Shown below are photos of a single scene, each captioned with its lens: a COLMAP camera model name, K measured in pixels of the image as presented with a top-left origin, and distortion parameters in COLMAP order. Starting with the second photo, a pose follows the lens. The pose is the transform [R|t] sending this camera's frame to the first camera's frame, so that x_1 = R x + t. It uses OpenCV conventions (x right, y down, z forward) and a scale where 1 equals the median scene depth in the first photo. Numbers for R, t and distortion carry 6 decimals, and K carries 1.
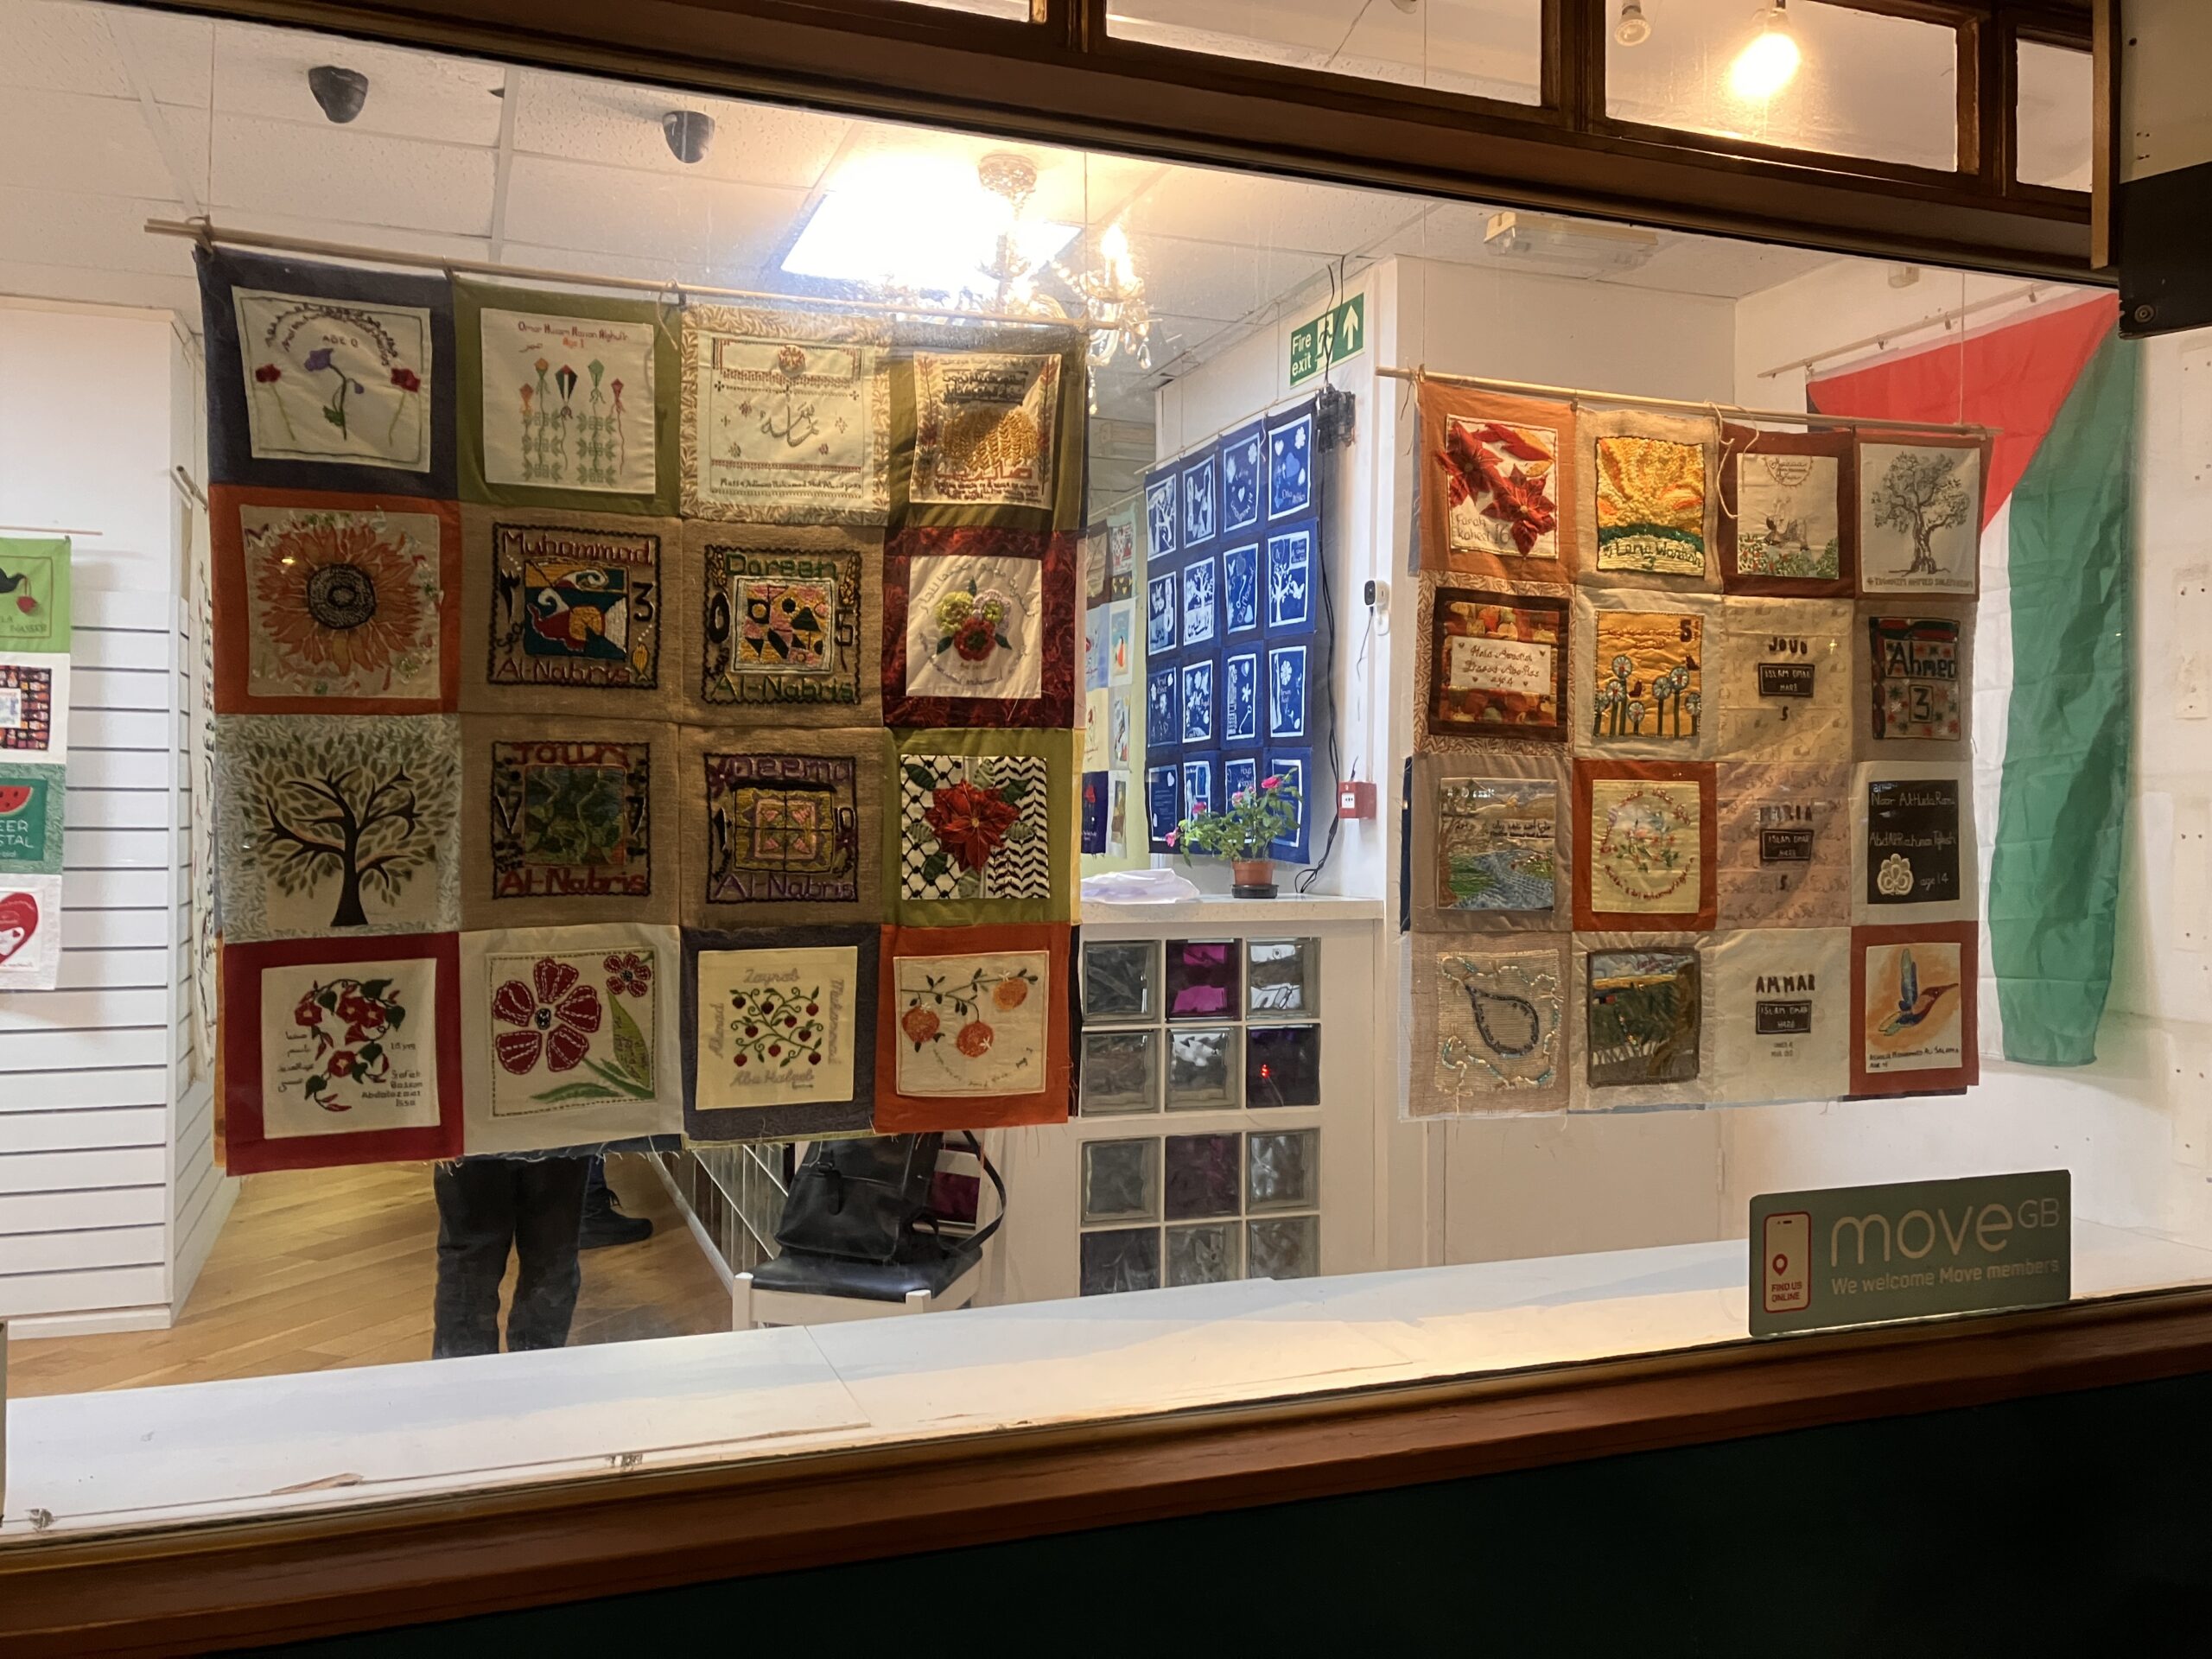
lens RADIAL K [[1914.3, 0, 1108.6], [0, 1914.3, 819.4], [0, 0, 1]] dist [0.070721, -0.144350]
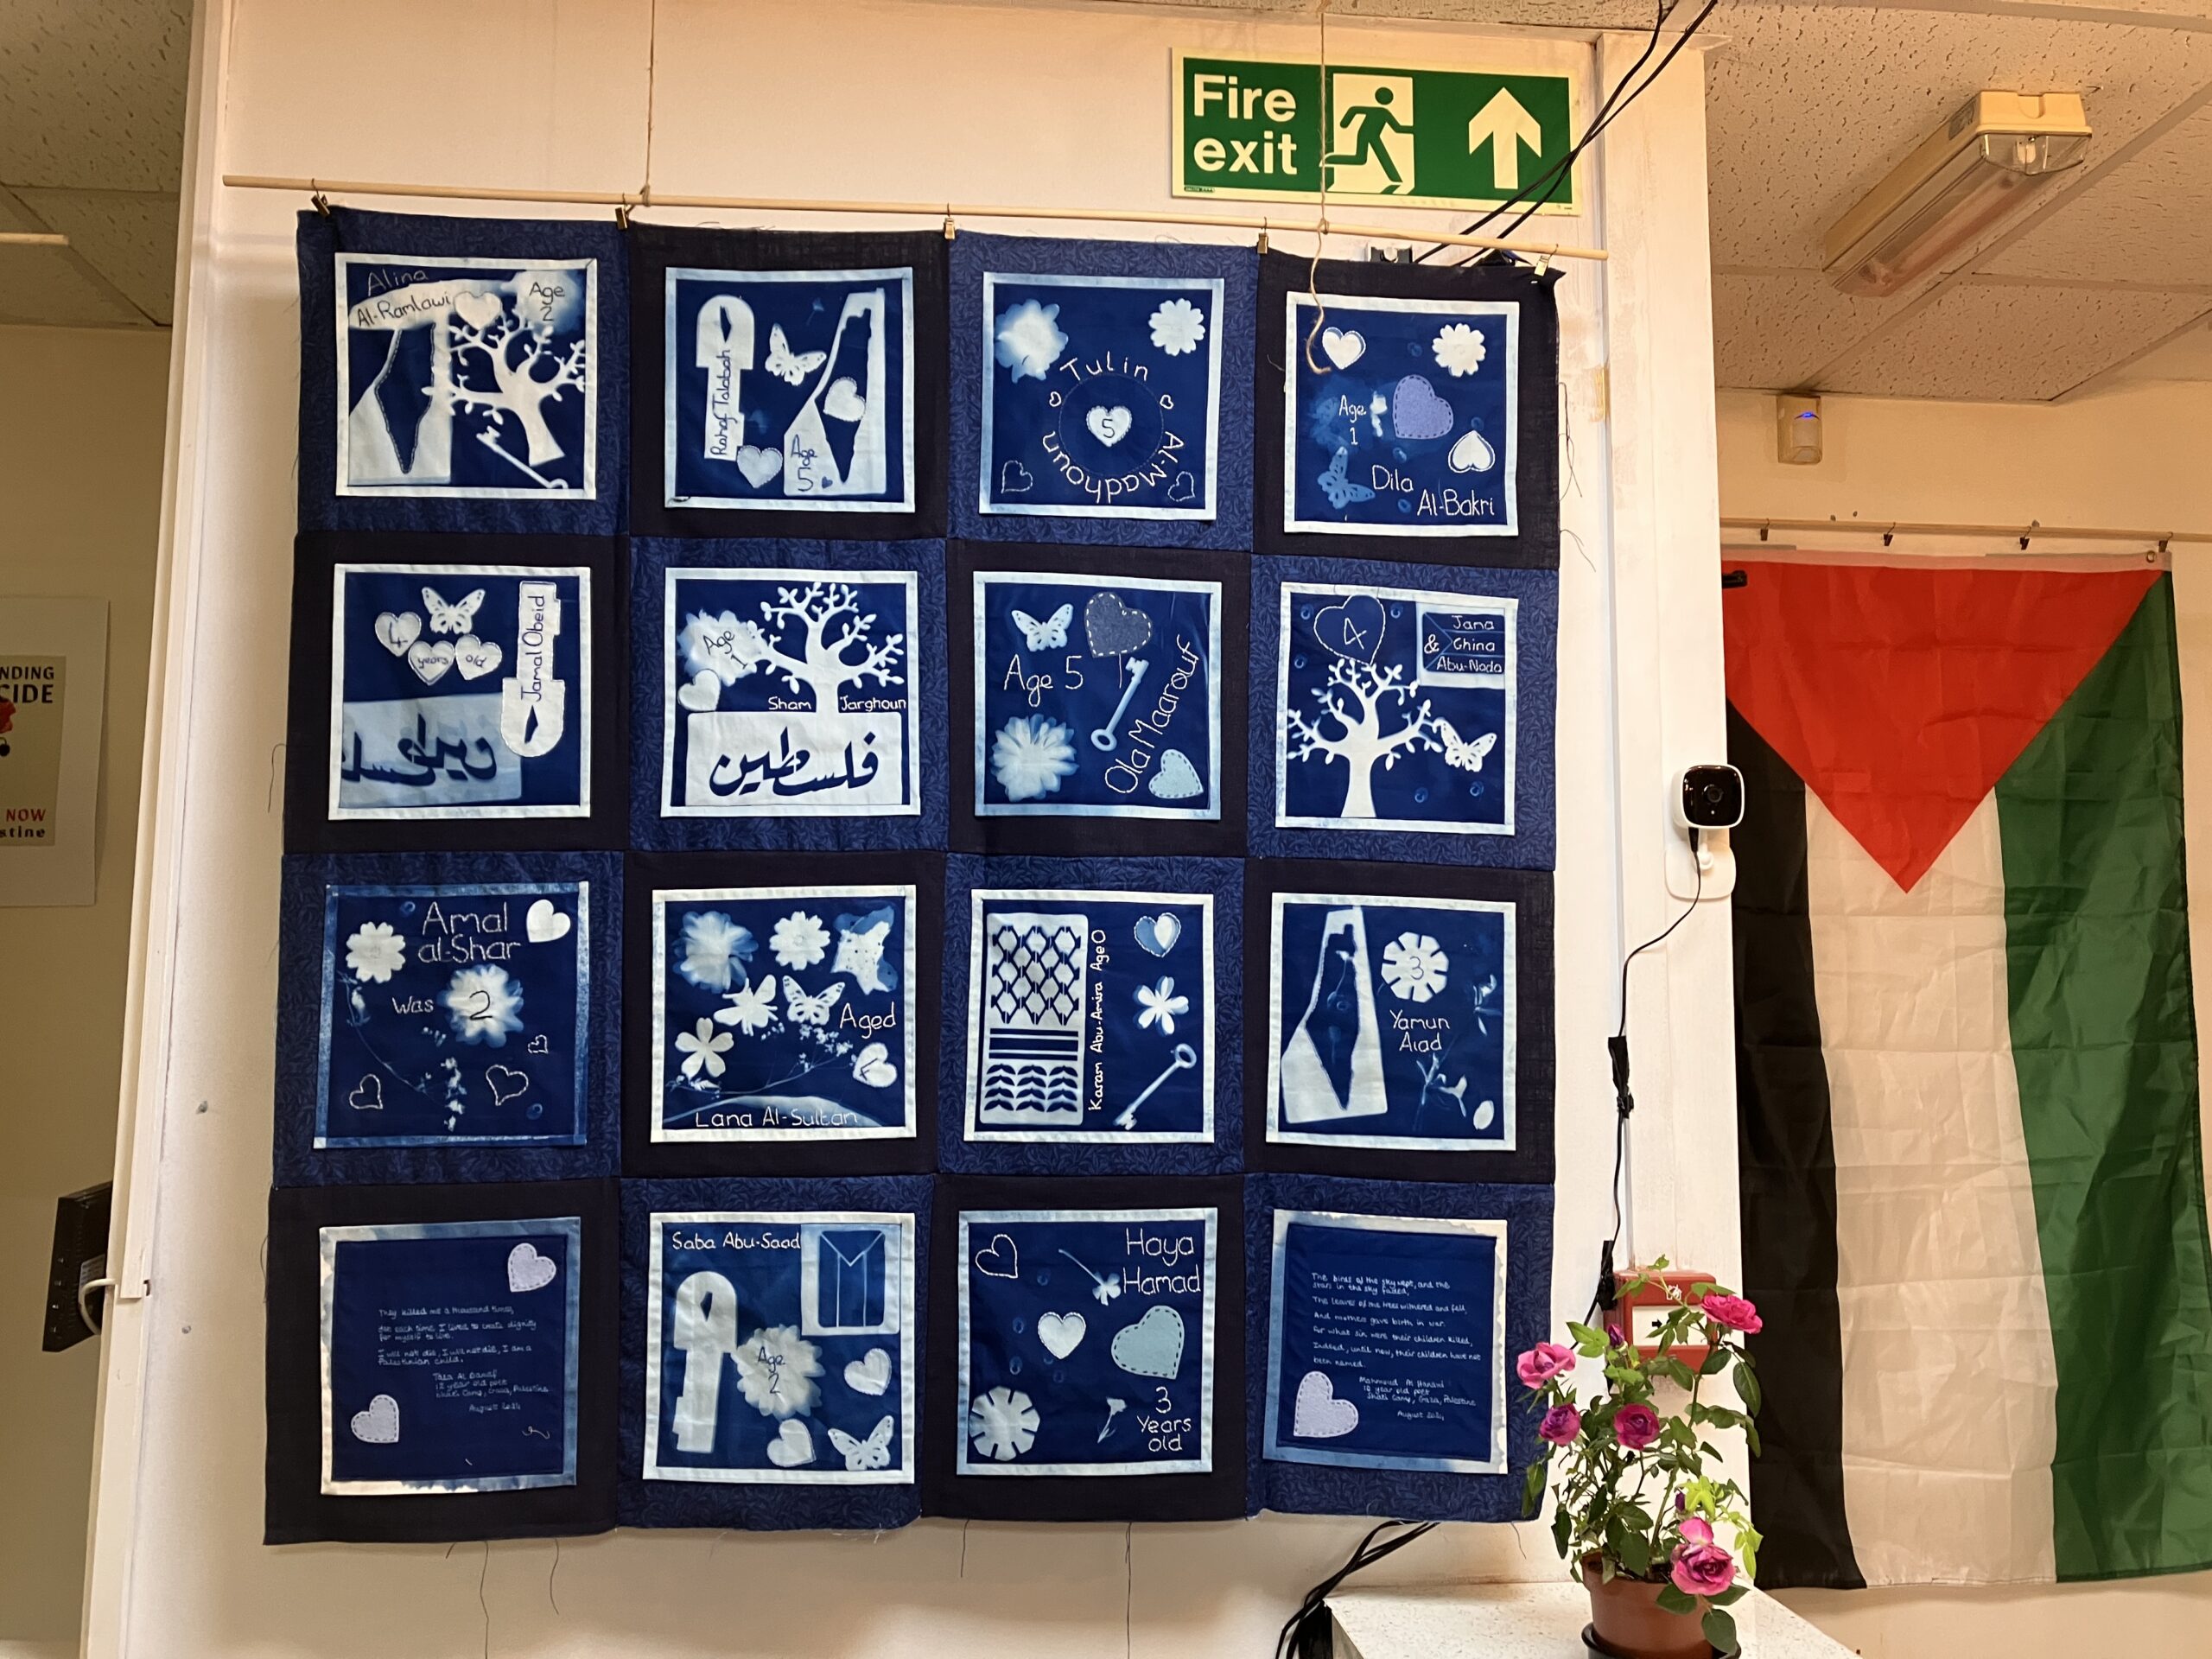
lens RADIAL K [[1914.3, 0, 1110.4], [0, 1914.3, 827.8], [0, 0, 1]] dist [0.070721, -0.144350]
pose [[0.228217, 0.104369, 0.968000, -0.259675], [0.001078, 0.994210, -0.107449, -0.061144], [-0.973610, 0.025565, 0.226783, 0.933960]]
